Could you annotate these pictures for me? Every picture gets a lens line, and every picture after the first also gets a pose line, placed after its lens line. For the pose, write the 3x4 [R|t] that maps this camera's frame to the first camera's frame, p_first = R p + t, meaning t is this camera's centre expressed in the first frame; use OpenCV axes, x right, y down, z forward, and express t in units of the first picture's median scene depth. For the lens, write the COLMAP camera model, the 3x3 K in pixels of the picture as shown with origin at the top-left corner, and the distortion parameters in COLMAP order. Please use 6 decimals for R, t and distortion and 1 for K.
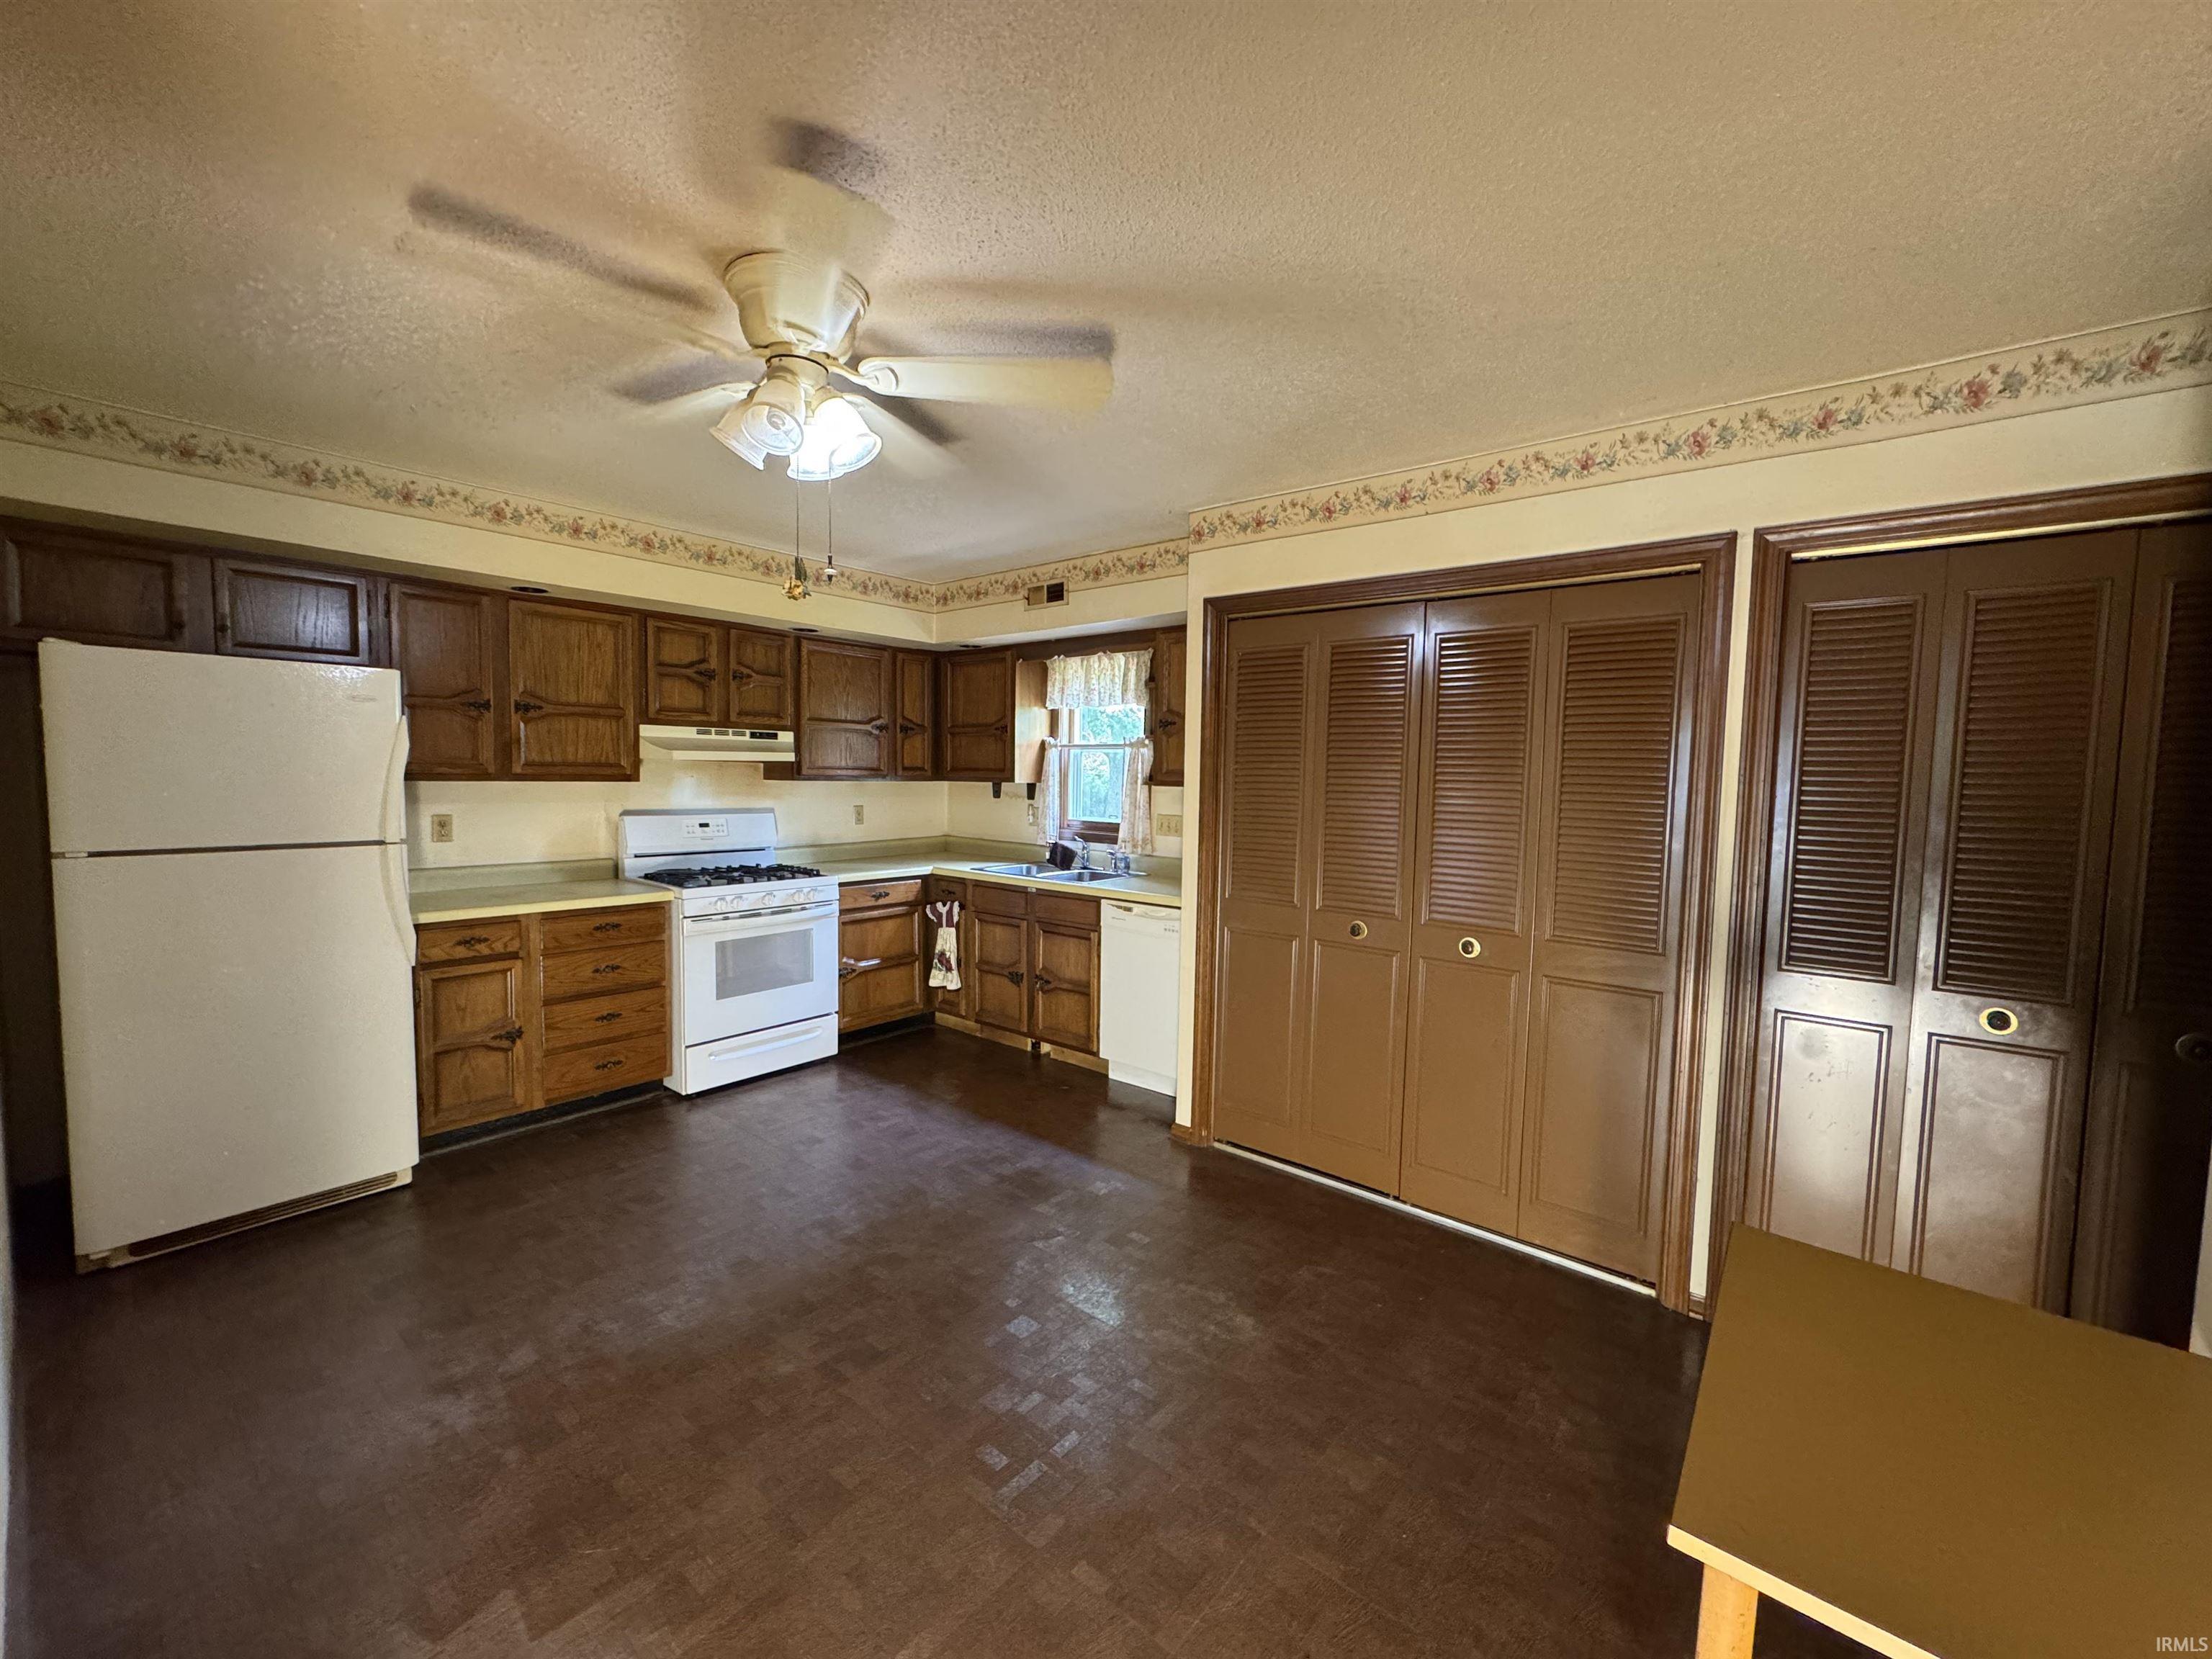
lens RADIAL K [[879.0, 0, 1097.0], [0, 879.0, 828.3], [0, 0, 1]] dist [-0.003647, 0.000388]
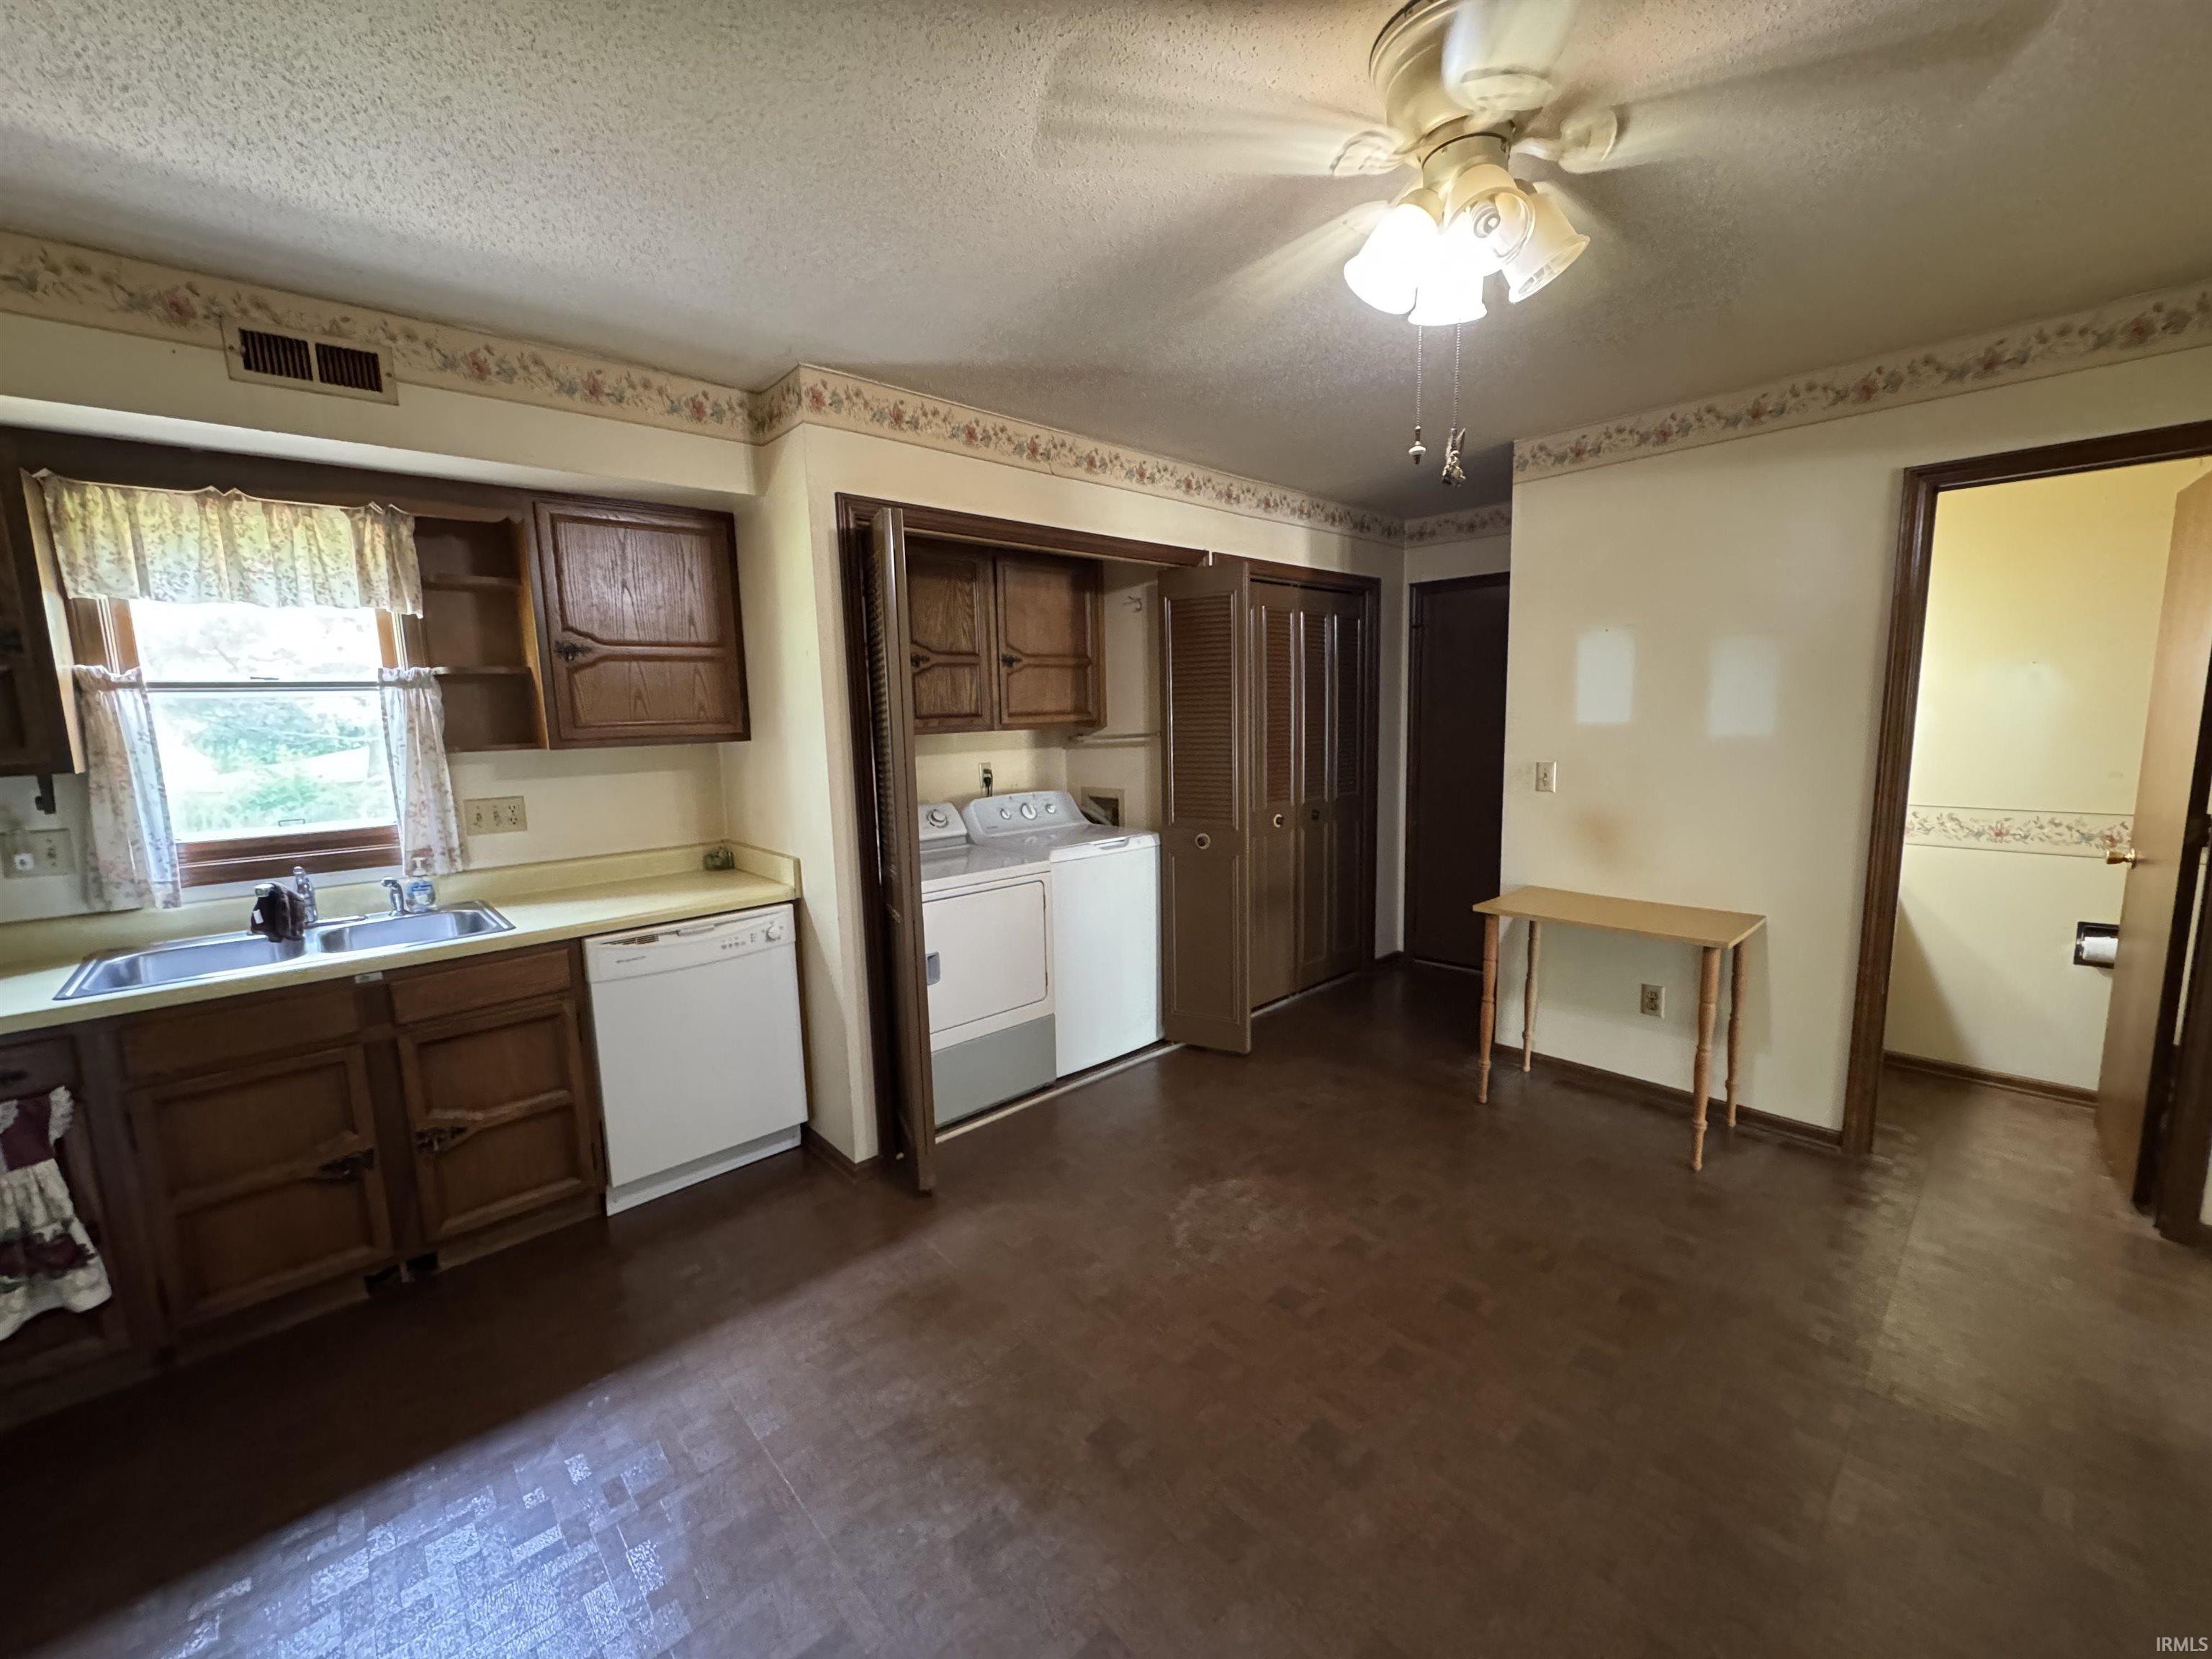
lens RADIAL K [[879.0, 0, 1100.6], [0, 879.0, 831.6], [0, 0, 1]] dist [-0.003647, 0.000388]
pose [[0.135775, -0.159818, 0.977764, -0.520384], [0.091296, 0.984723, 0.148277, -0.049789], [-0.986524, 0.069134, 0.148292, 0.545797]]
